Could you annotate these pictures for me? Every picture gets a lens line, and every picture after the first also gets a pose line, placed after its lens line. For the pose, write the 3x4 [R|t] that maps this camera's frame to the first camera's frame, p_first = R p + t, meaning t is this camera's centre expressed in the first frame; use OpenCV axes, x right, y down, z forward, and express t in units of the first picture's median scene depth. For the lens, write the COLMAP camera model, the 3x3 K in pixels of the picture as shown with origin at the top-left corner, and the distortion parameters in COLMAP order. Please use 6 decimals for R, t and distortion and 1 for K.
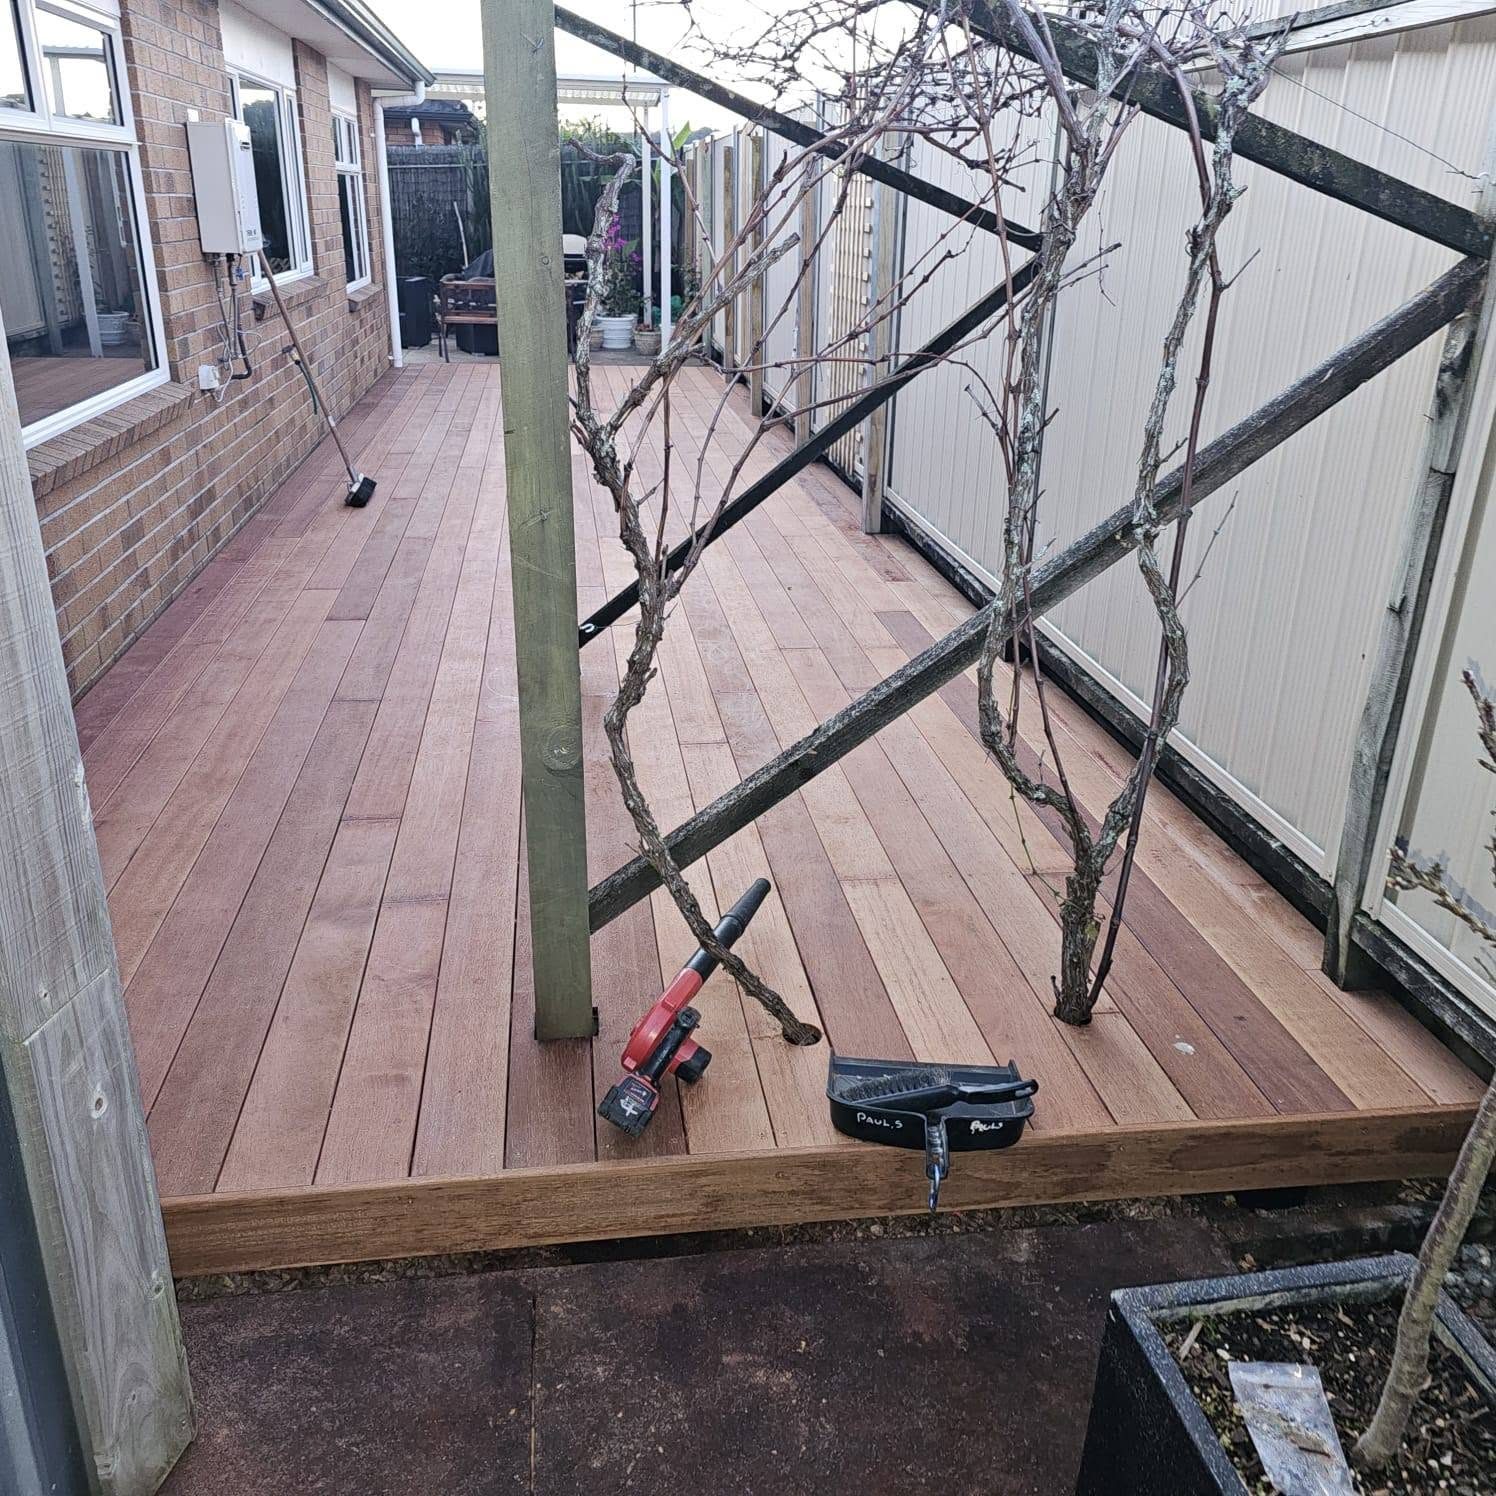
lens RADIAL K [[1325.3, 0, 754.8], [0, 1325.3, 745.1], [0, 0, 1]] dist [0.003240, 0.001663]
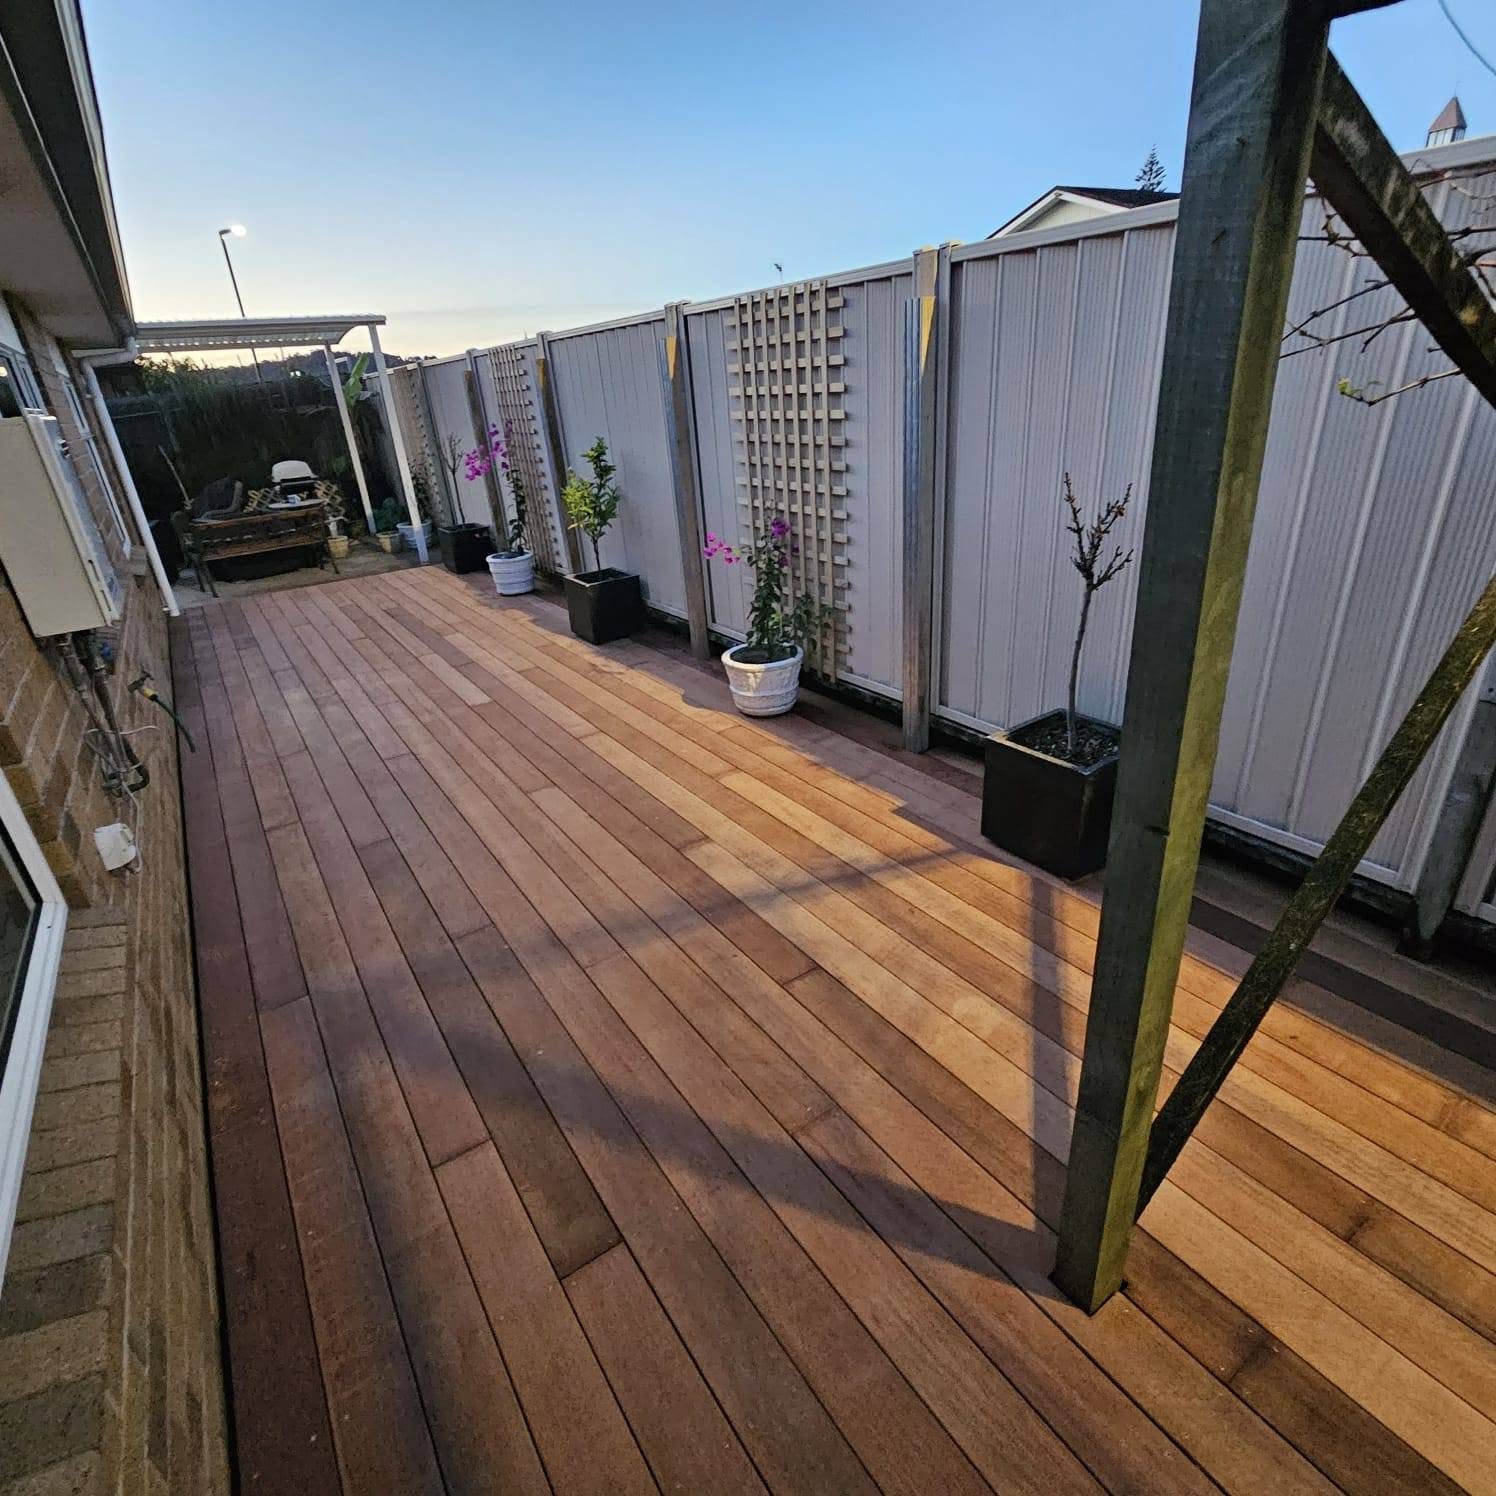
lens RADIAL K [[813.1, 0, 751.8], [0, 813.1, 744.6], [0, 0, 1]] dist [-0.006791, -0.002721]
pose [[0.892680, -0.261655, 0.366958, -0.201337], [0.250778, 0.964901, 0.077957, -0.200286], [-0.374476, 0.022434, 0.926965, 0.401317]]
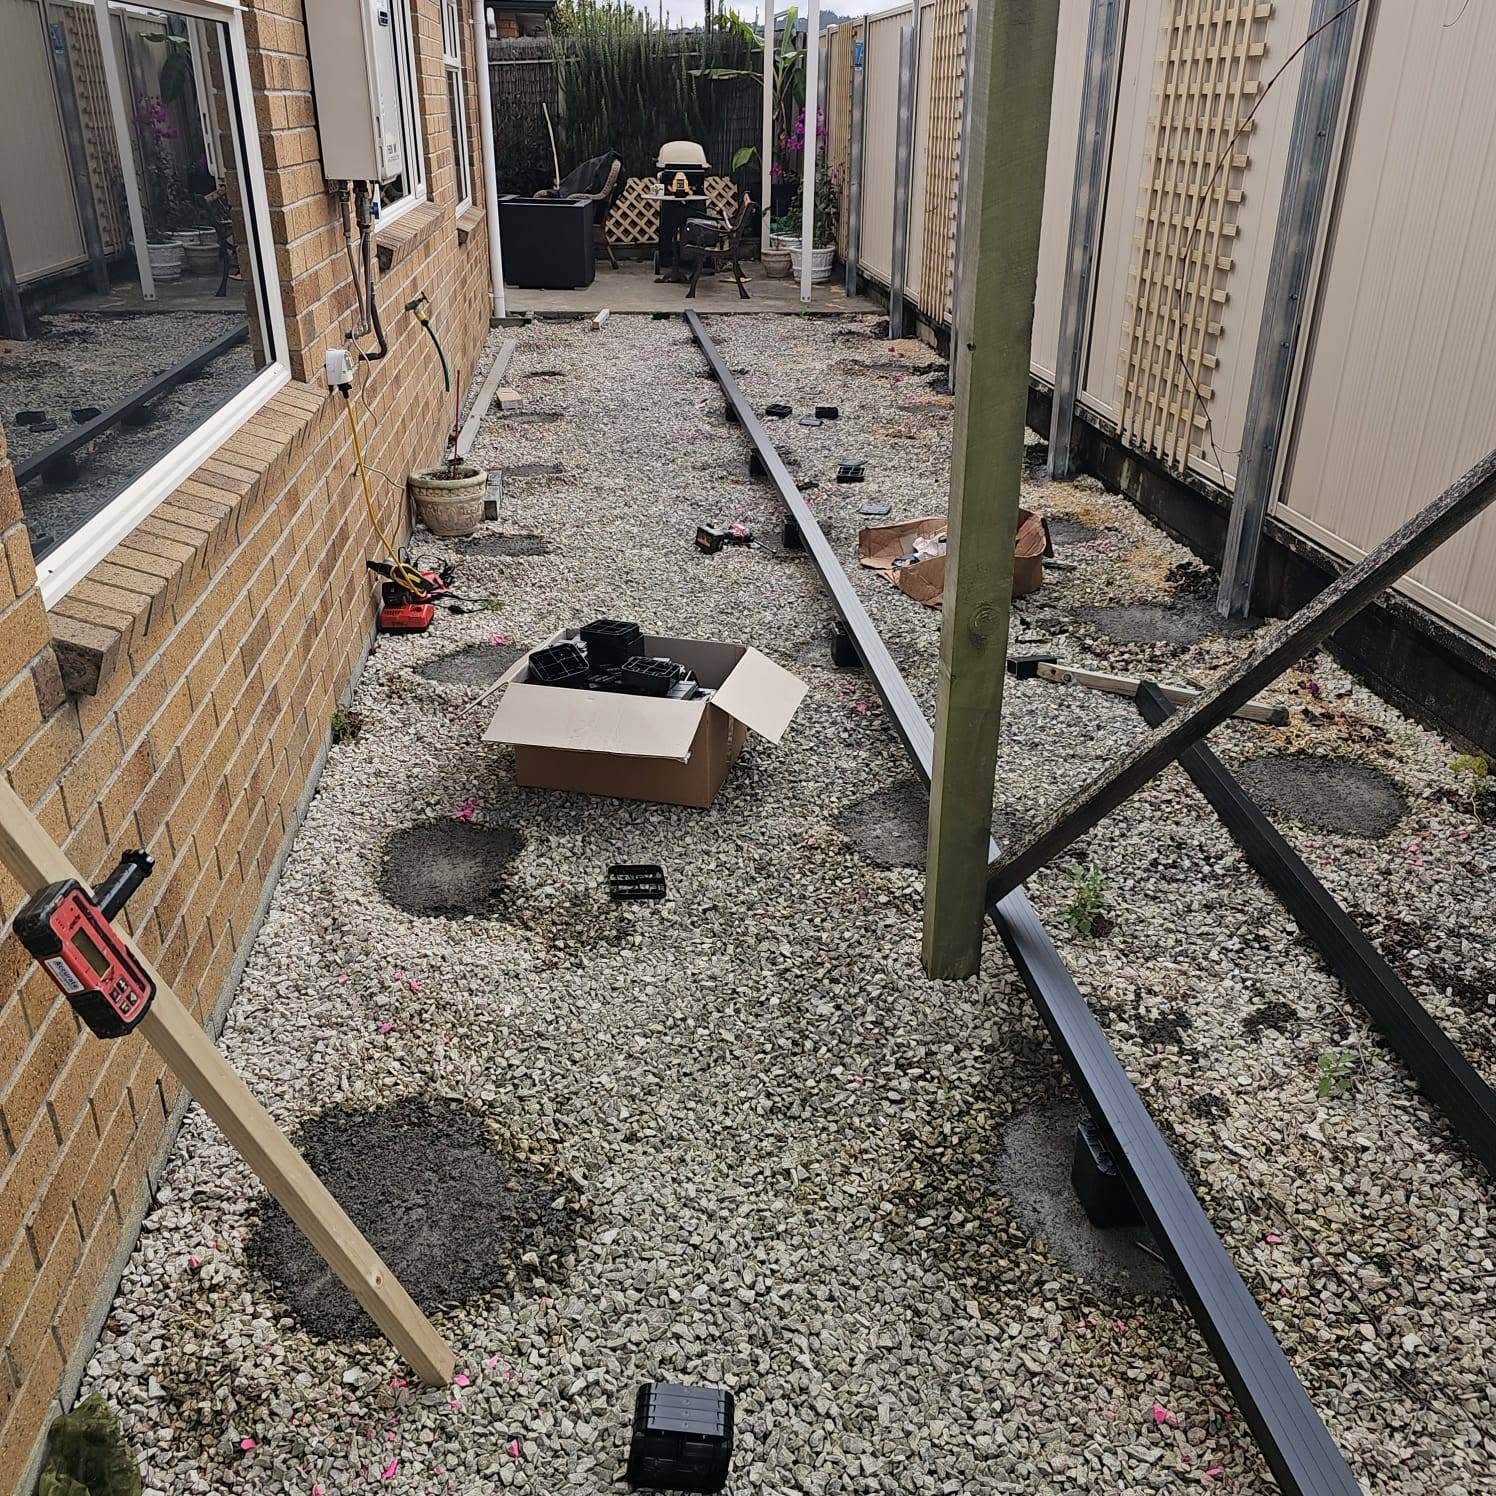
lens RADIAL K [[1325.3, 0, 745.9], [0, 1325.3, 752.1], [0, 0, 1]] dist [0.003240, 0.001663]
pose [[0.999299, 0.000087, -0.037425, -0.126229], [0.002420, 0.997753, 0.066953, -0.088918], [0.037347, -0.066997, 0.997054, 0.222335]]
